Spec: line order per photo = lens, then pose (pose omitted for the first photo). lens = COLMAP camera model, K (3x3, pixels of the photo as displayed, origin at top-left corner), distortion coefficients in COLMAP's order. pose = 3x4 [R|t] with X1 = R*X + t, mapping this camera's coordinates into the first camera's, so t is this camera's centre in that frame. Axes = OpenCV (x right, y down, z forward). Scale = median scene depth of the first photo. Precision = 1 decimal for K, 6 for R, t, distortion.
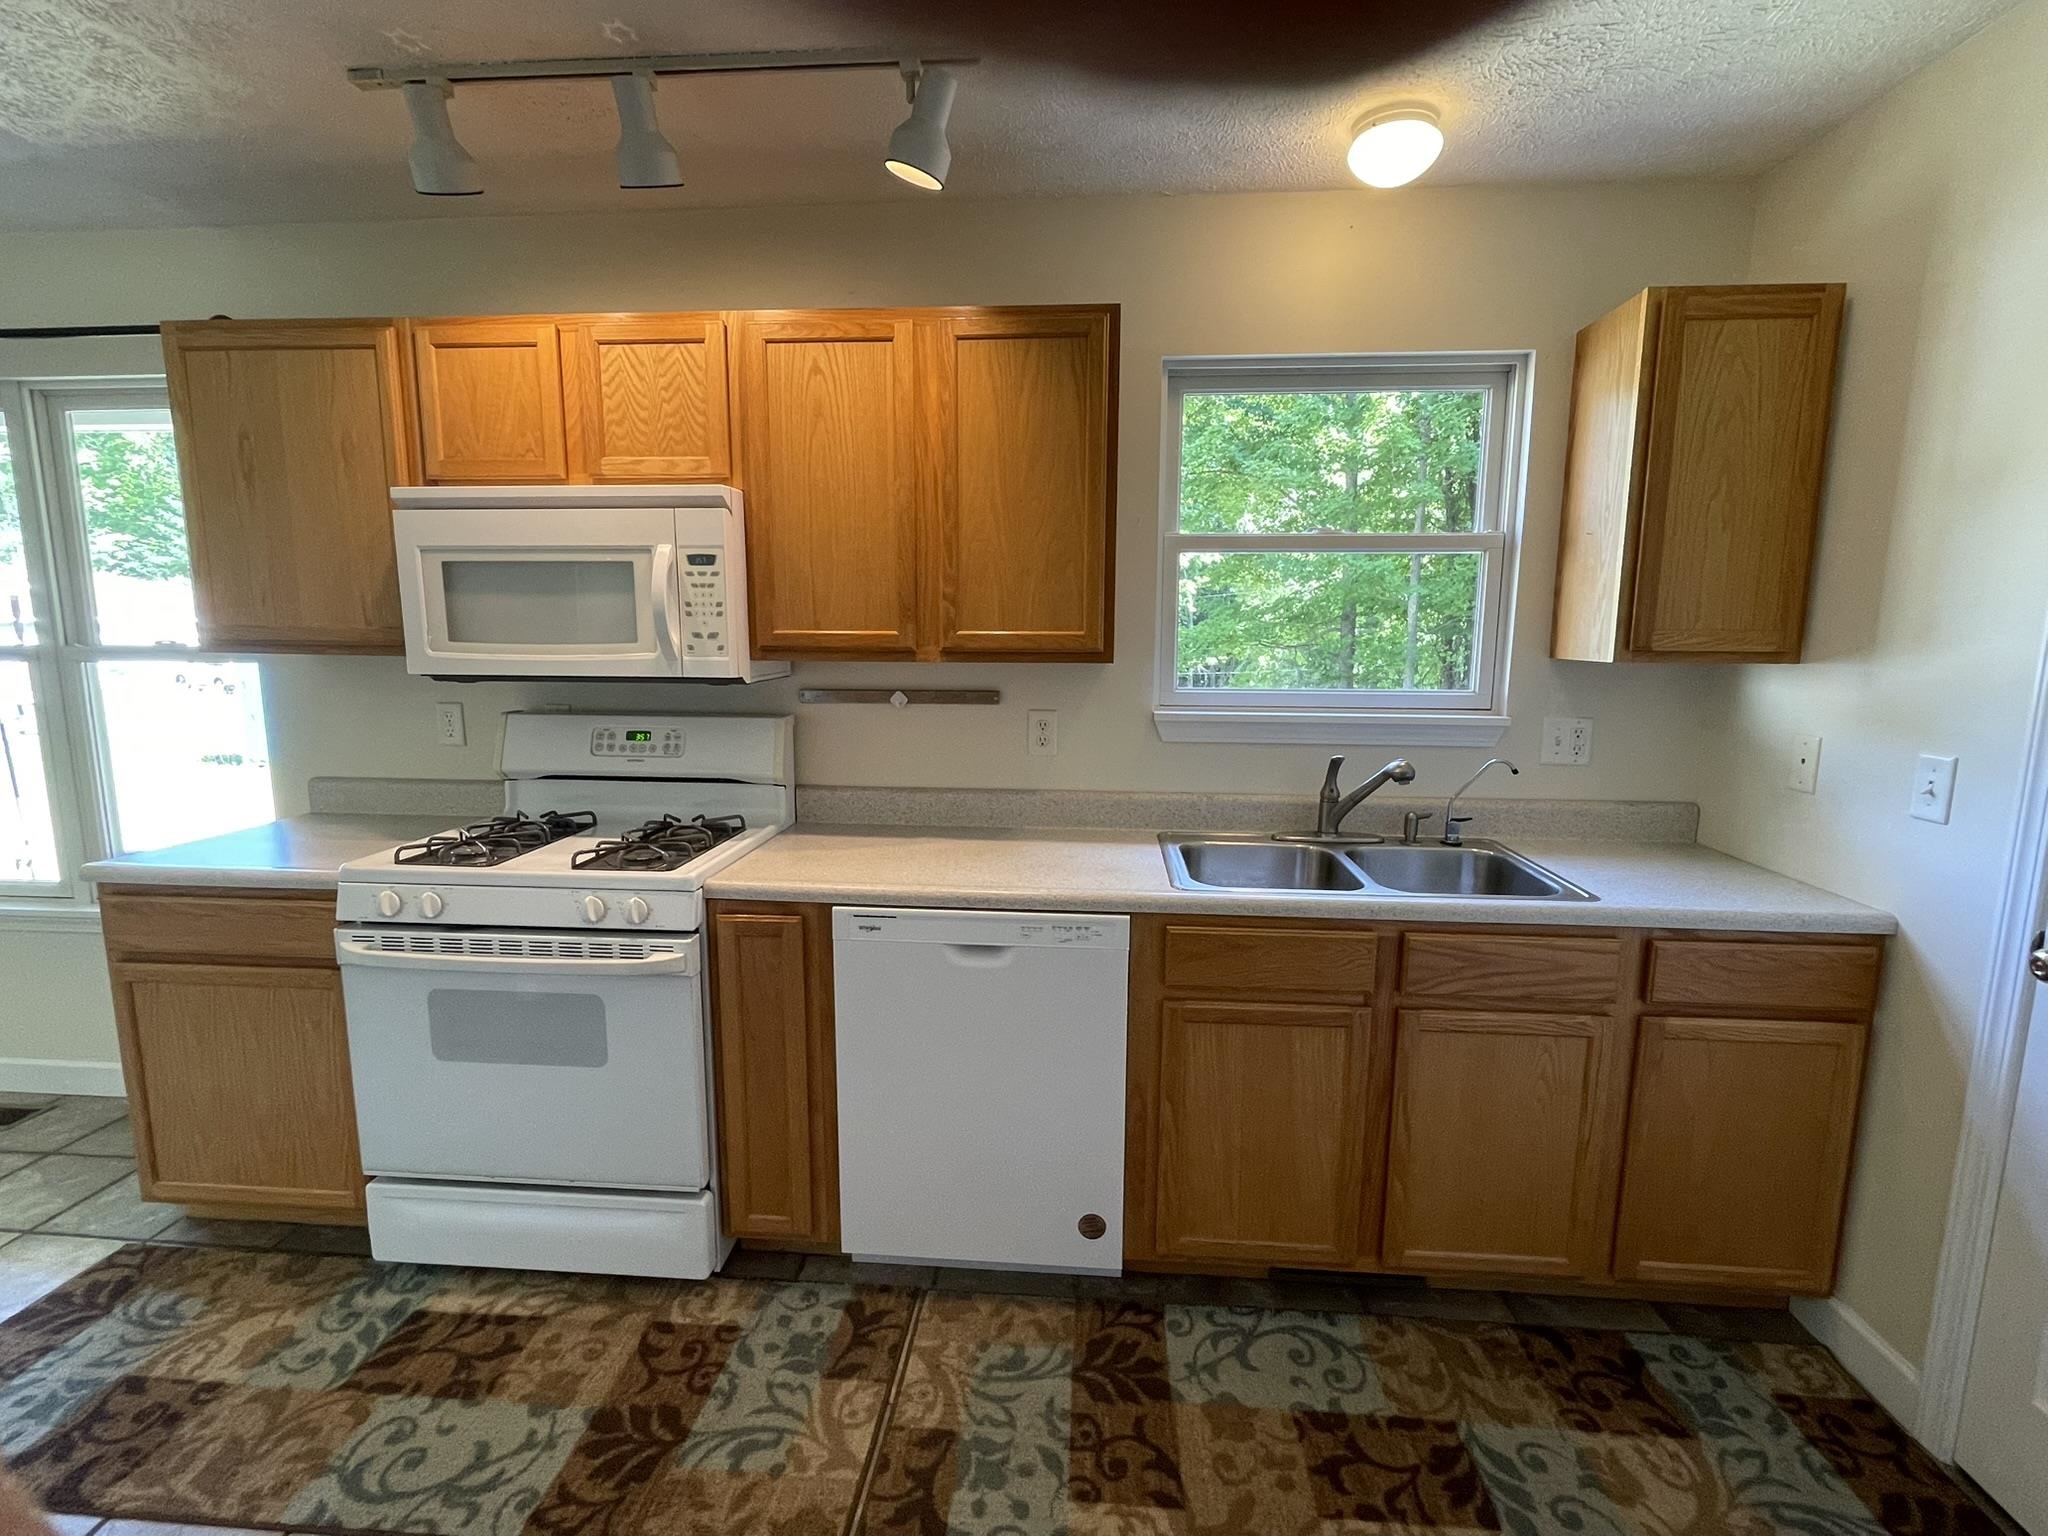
lens RADIAL K [[936.4, 0, 1025.8], [0, 936.4, 762.0], [0, 0, 1]] dist [-0.001713, -0.000312]
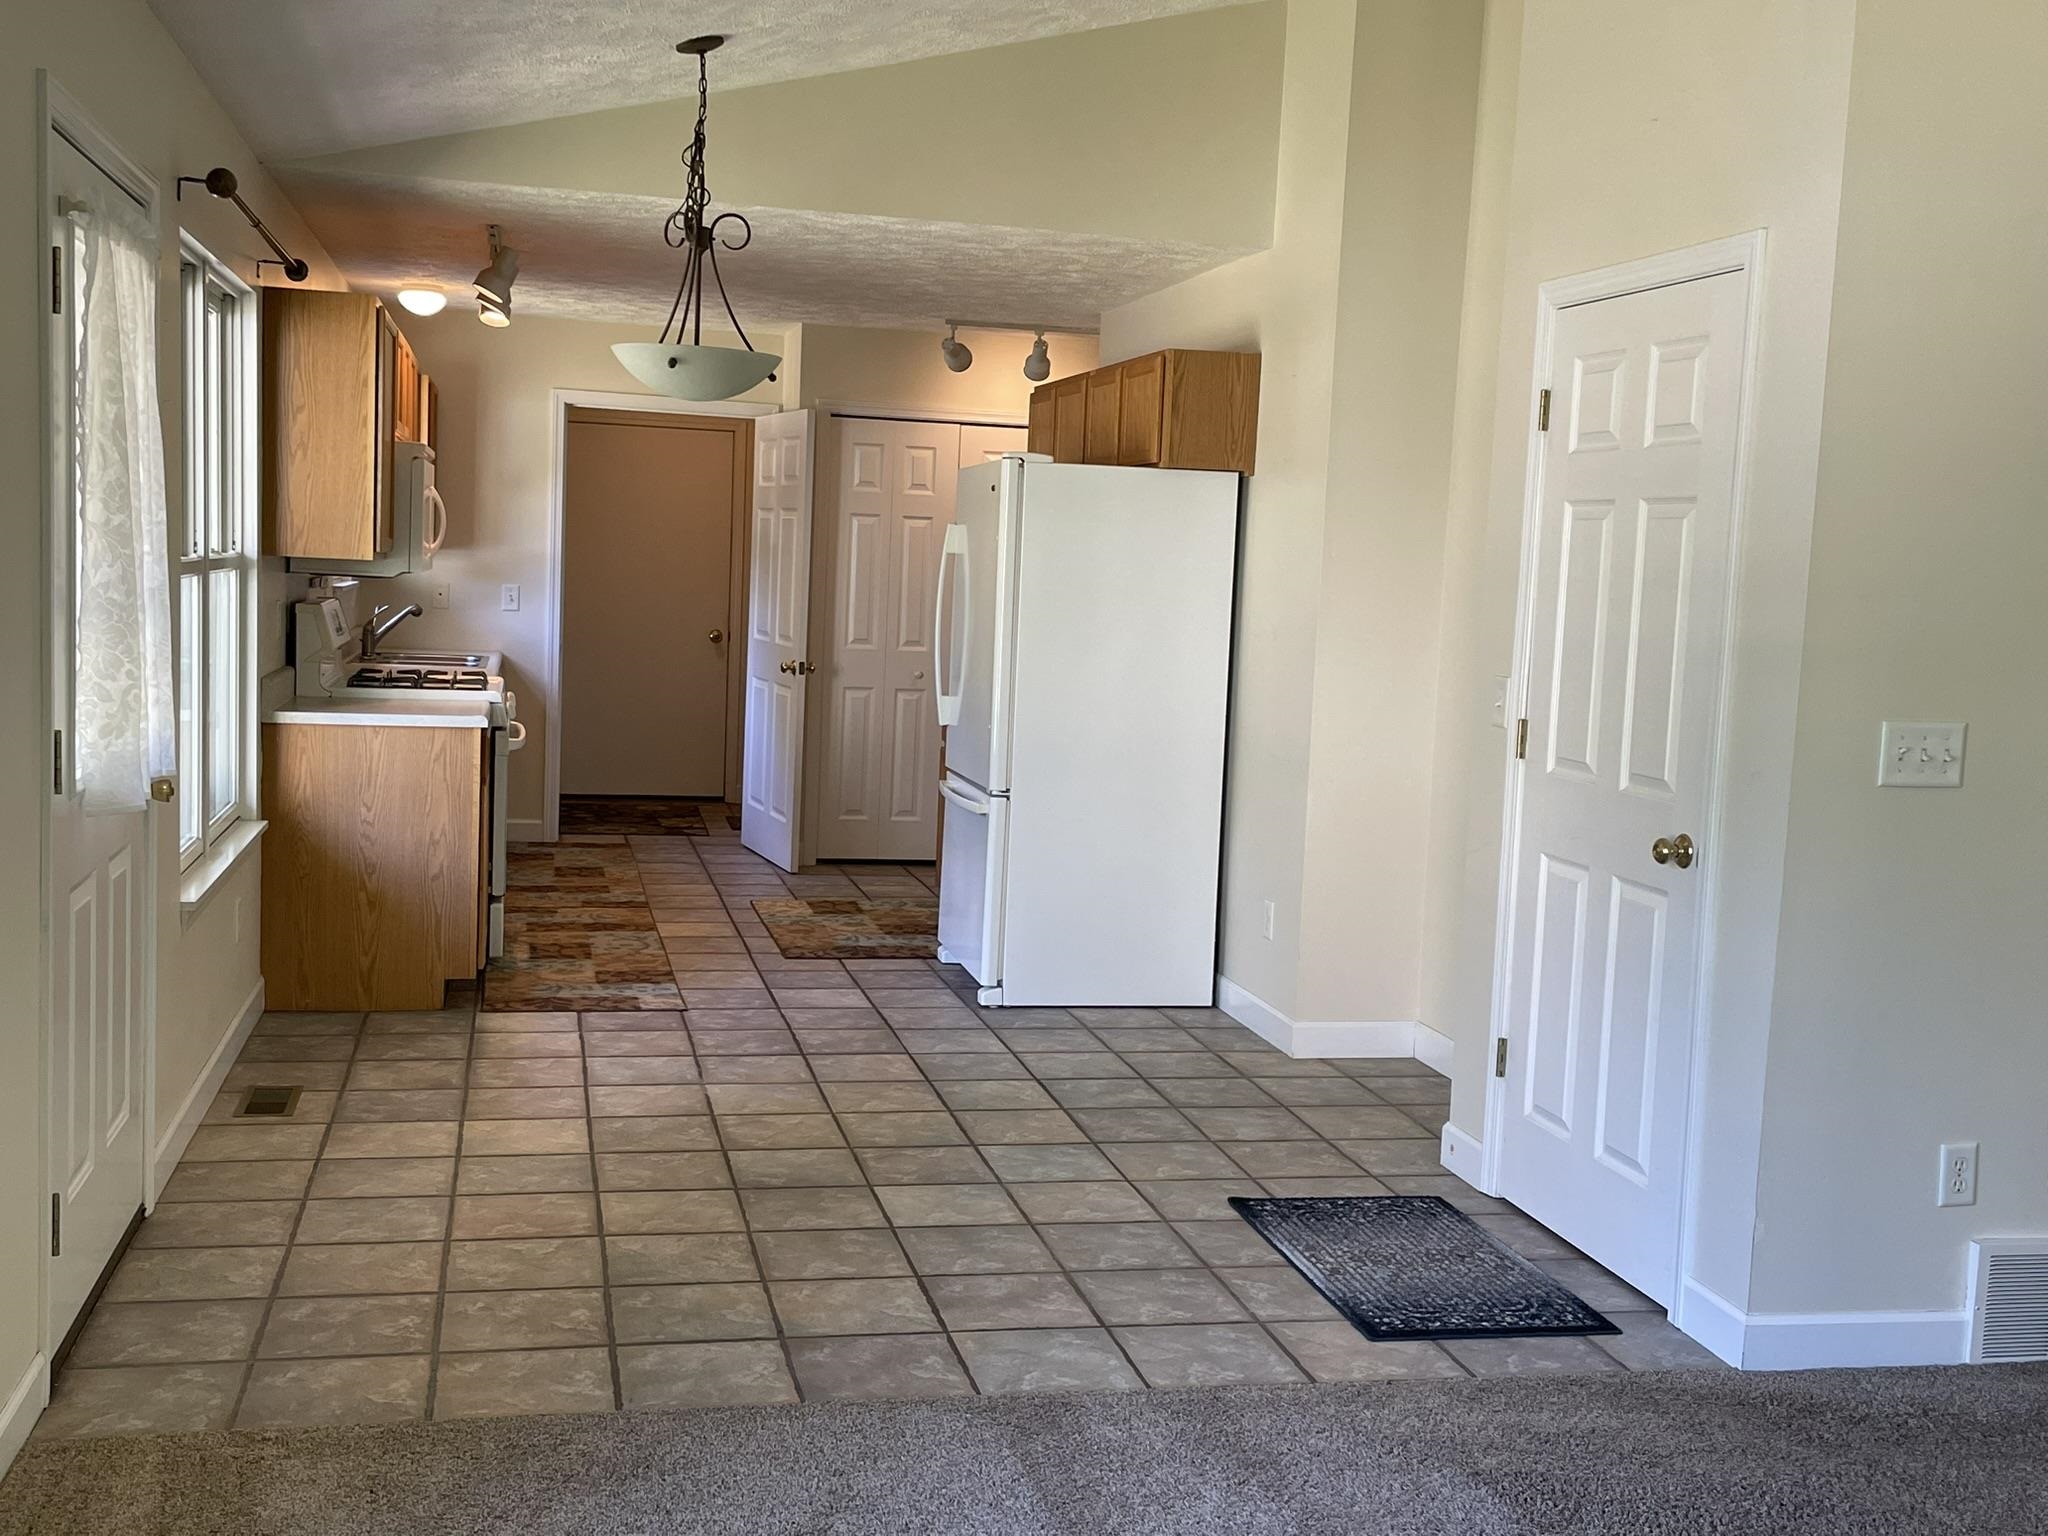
lens RADIAL K [[2139.1, 0, 1017.7], [0, 2139.1, 765.0], [0, 0, 1]] dist [0.079409, 0.000000]
pose [[-0.296530, -0.111714, 0.948467, -4.464986], [0.091275, 0.985273, 0.144586, -0.214950], [-0.950652, 0.129446, -0.281966, 1.213666]]
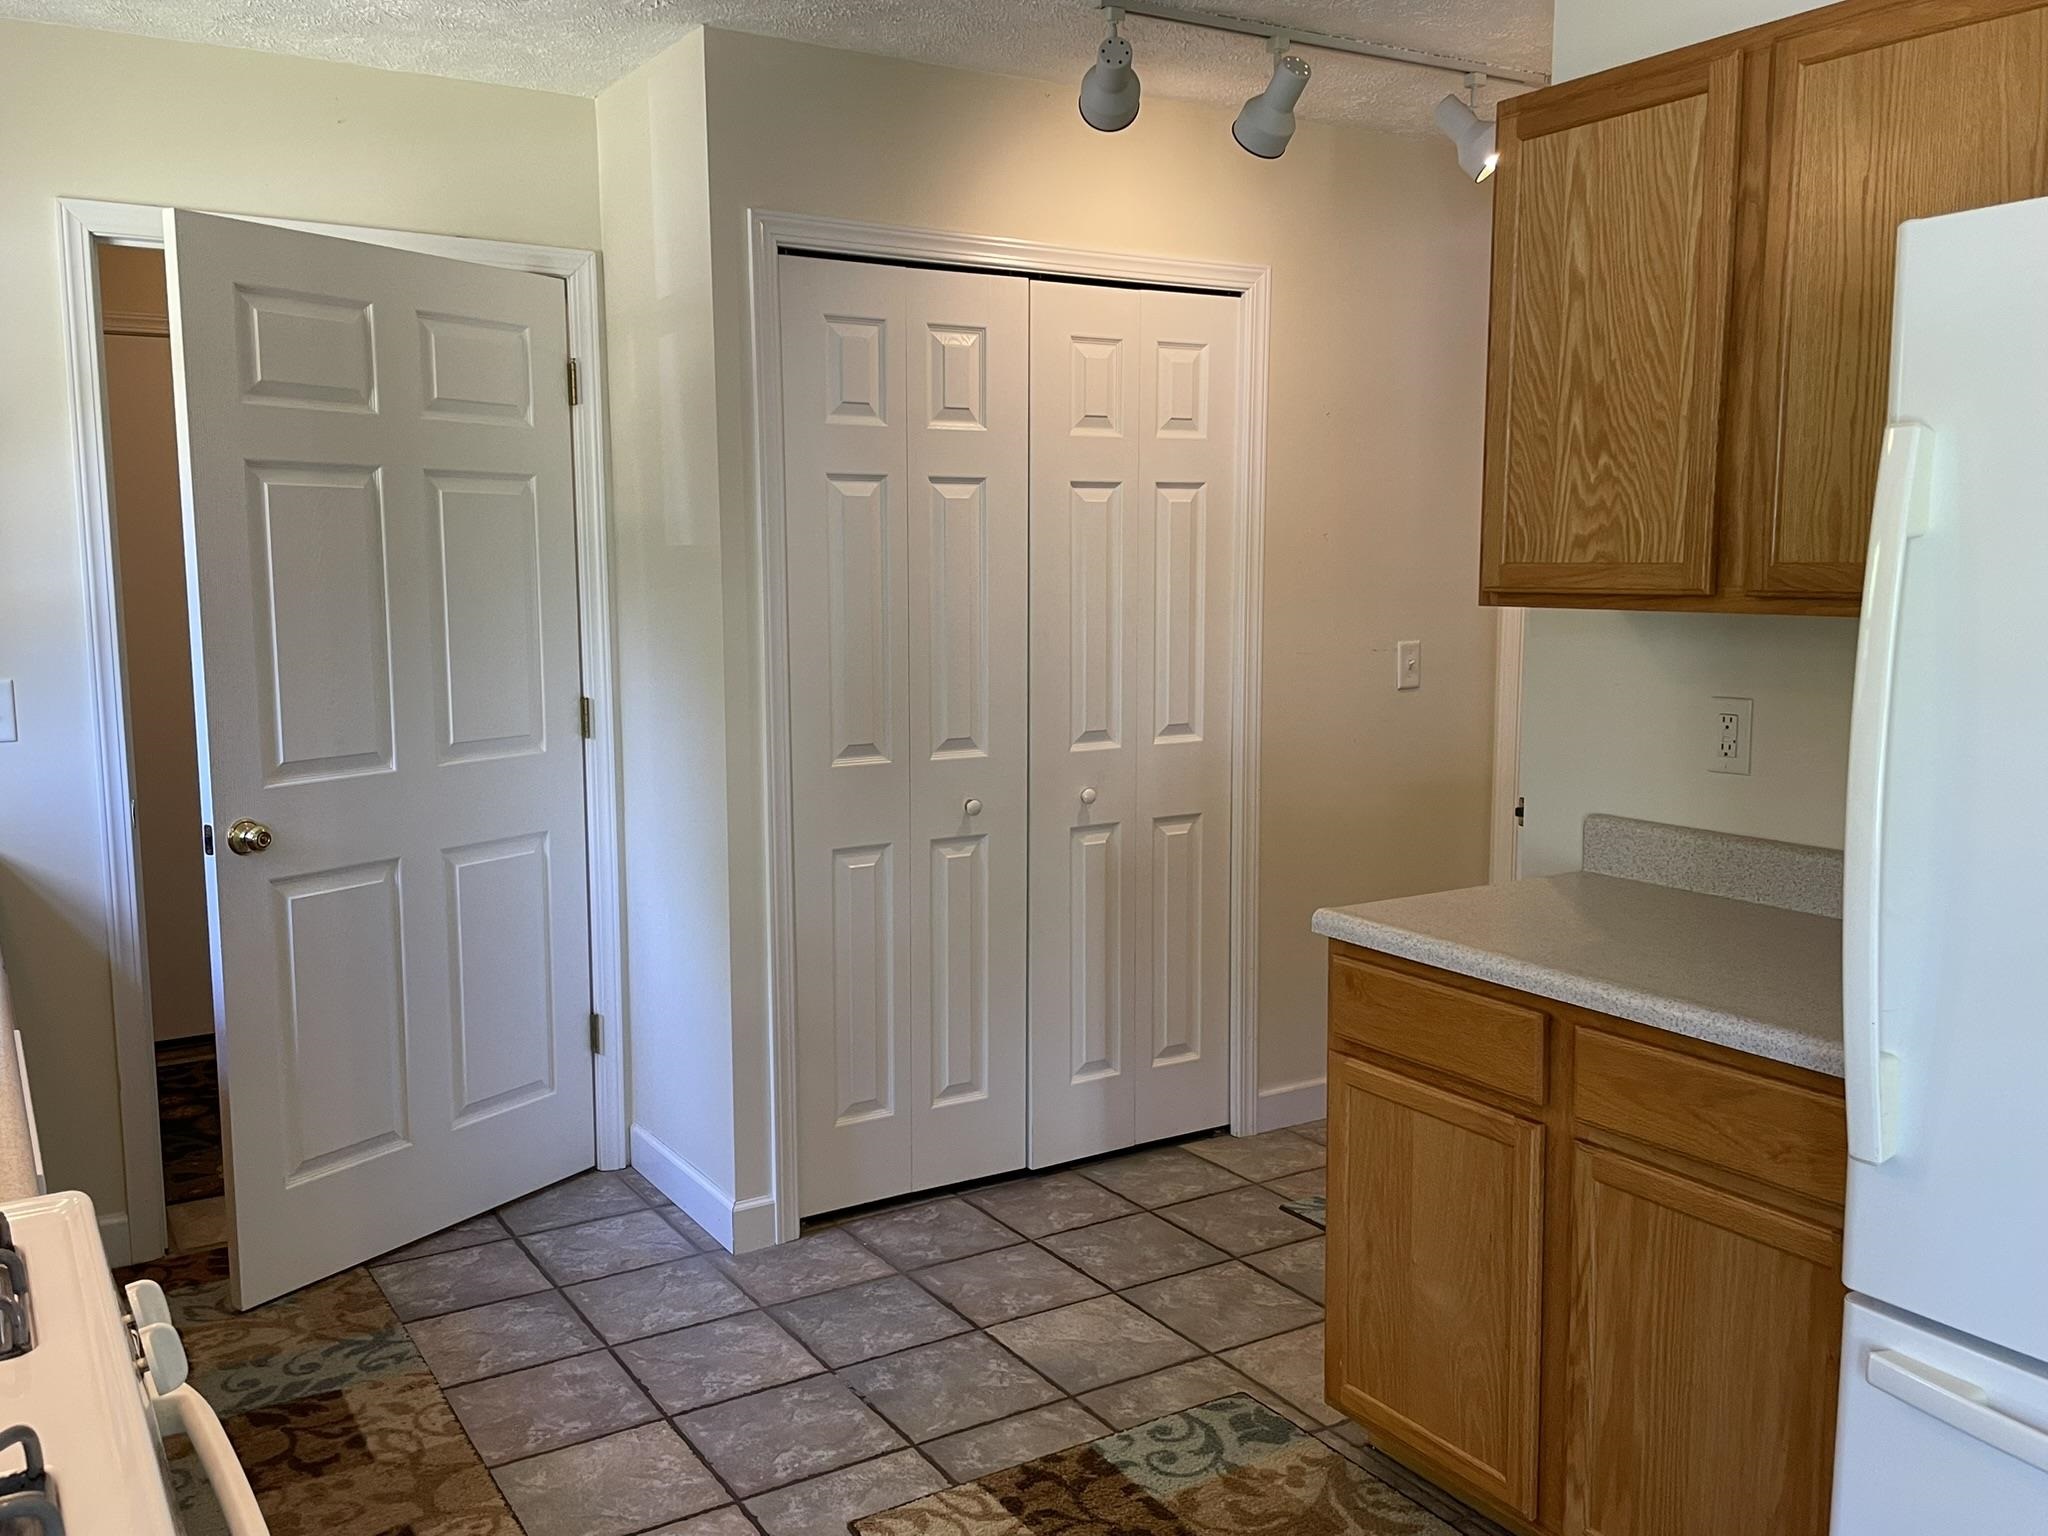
lens RADIAL K [[1715.8, 0, 1001.8], [0, 1715.8, 776.5], [0, 0, 1]] dist [0.082991, -0.087996]
pose [[-0.584538, -0.105949, 0.804419, -1.151533], [0.119893, 0.969275, 0.214783, -0.165842], [-0.802460, 0.221993, -0.553875, 1.033240]]
